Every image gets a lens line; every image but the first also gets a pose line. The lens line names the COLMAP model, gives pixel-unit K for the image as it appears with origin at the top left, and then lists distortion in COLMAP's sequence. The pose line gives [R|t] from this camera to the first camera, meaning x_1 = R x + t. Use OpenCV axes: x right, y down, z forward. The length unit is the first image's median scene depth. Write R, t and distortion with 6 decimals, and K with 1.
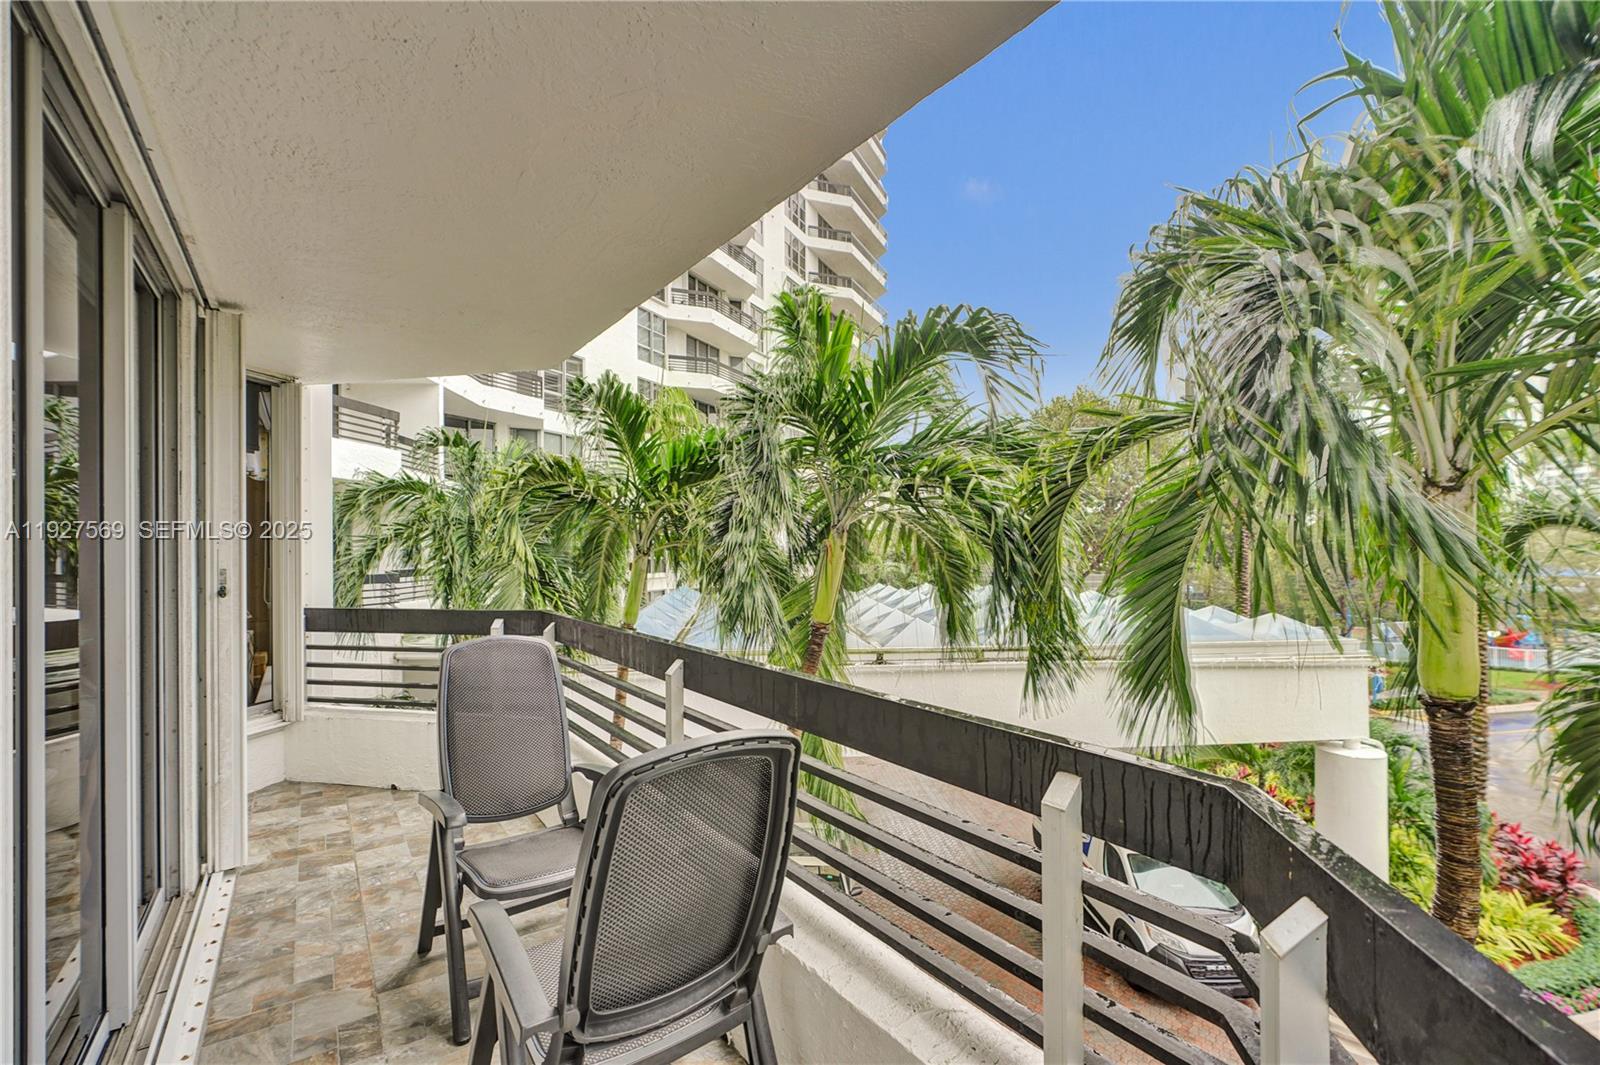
lens RADIAL K [[698.9, 0, 800.8], [0, 698.9, 539.8], [0, 0, 1]] dist [-0.016656, 0.009939]
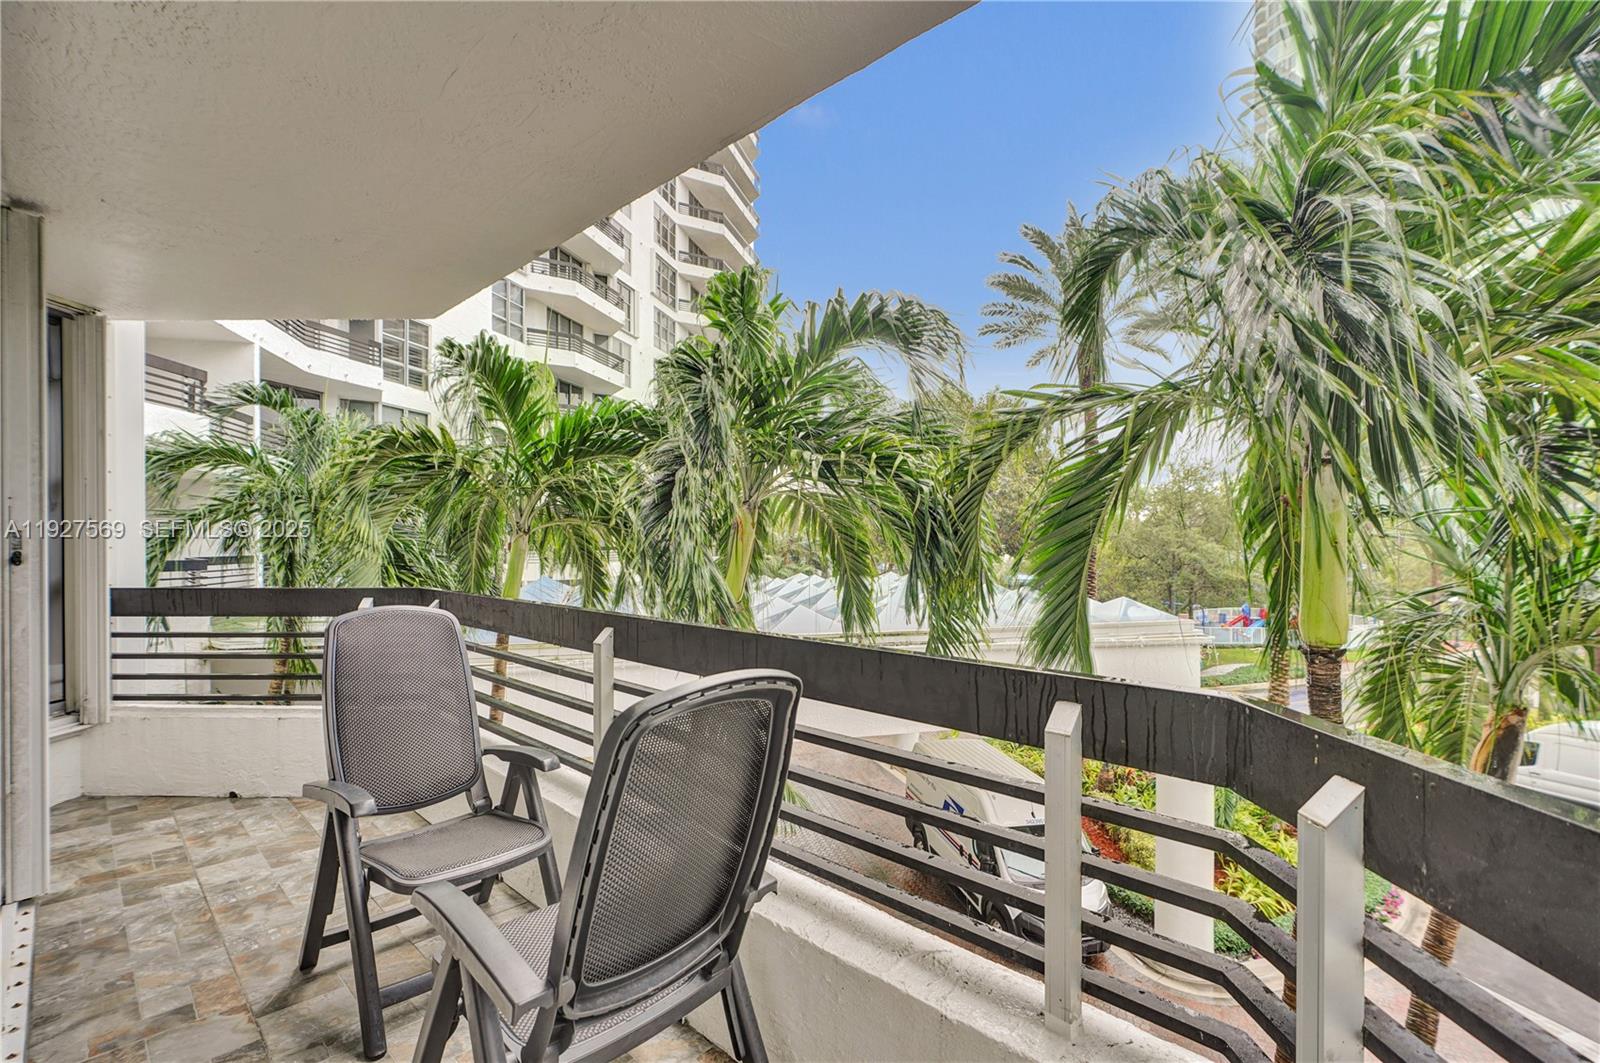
lens RADIAL K [[715.2, 0, 797.9], [0, 715.2, 539.4], [0, 0, 1]] dist [-0.010853, 0.006016]
pose [[0.982677, 0.006210, 0.185223, -0.079772], [-0.007919, 0.999933, 0.008488, 0.033550], [-0.185158, -0.009808, 0.982660, 0.012824]]
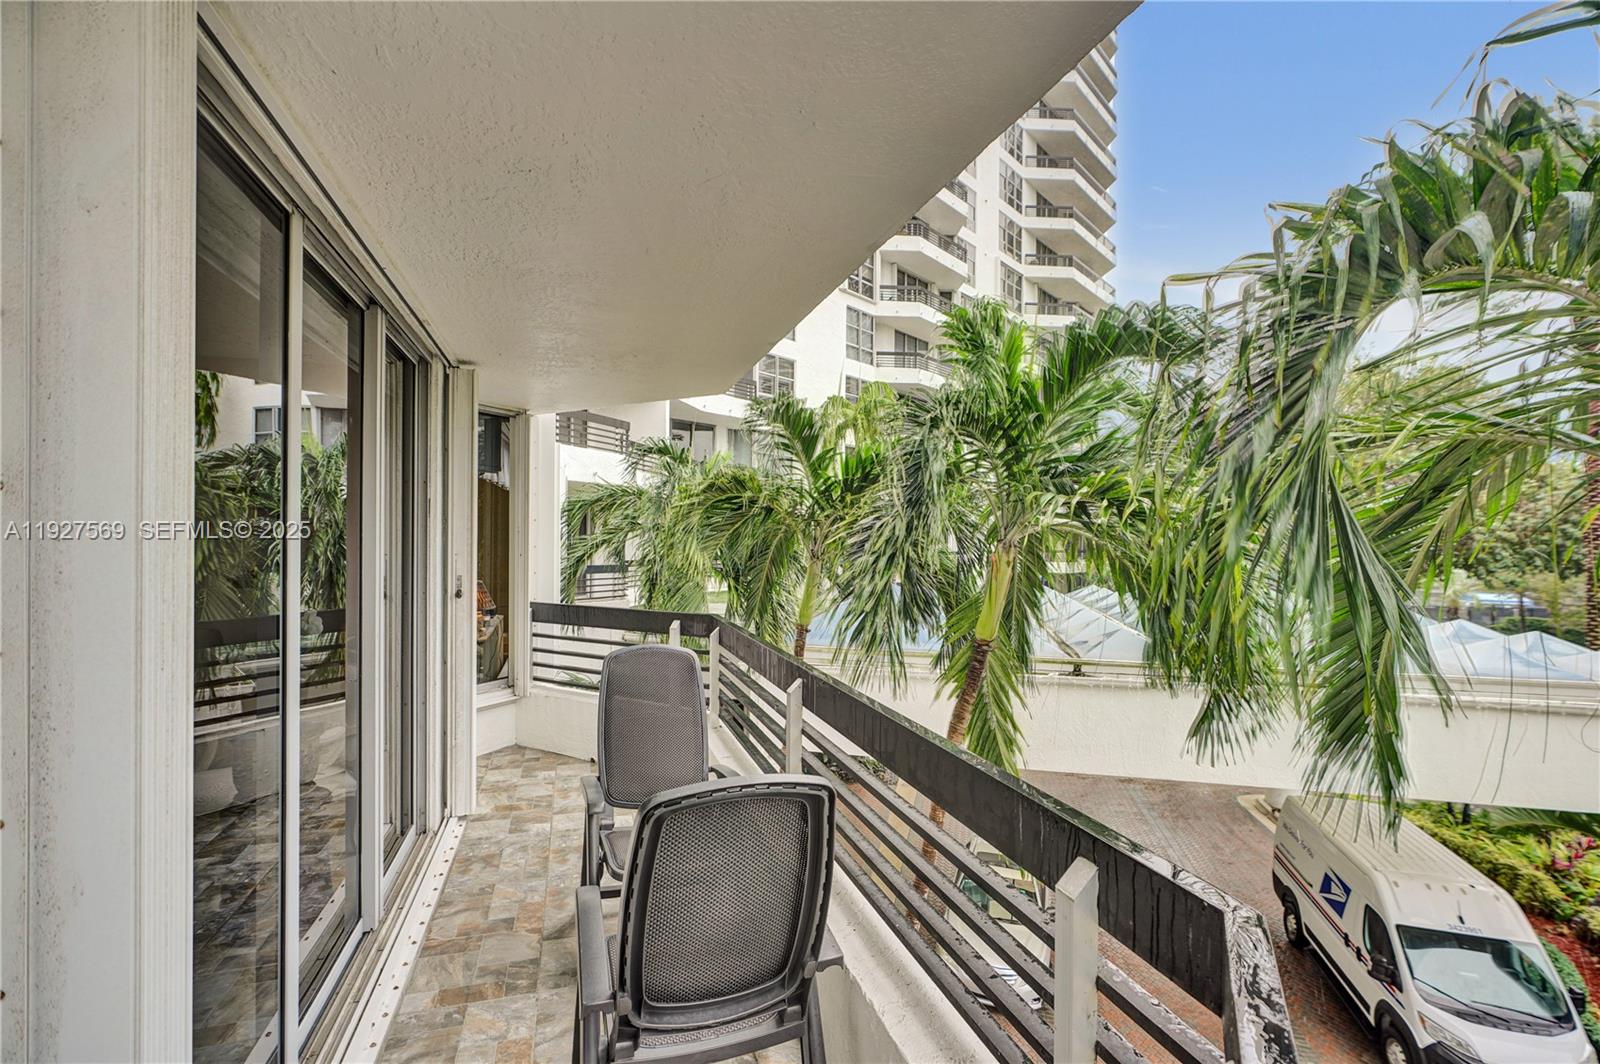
lens RADIAL K [[697.8, 0, 805.1], [0, 697.8, 537.5], [0, 0, 1]] dist [-0.014450, 0.011861]
pose [[0.955737, 0.017052, -0.293729, 0.110537], [-0.014232, 0.999830, 0.011736, -0.043704], [0.293879, -0.007036, 0.955817, -0.008593]]
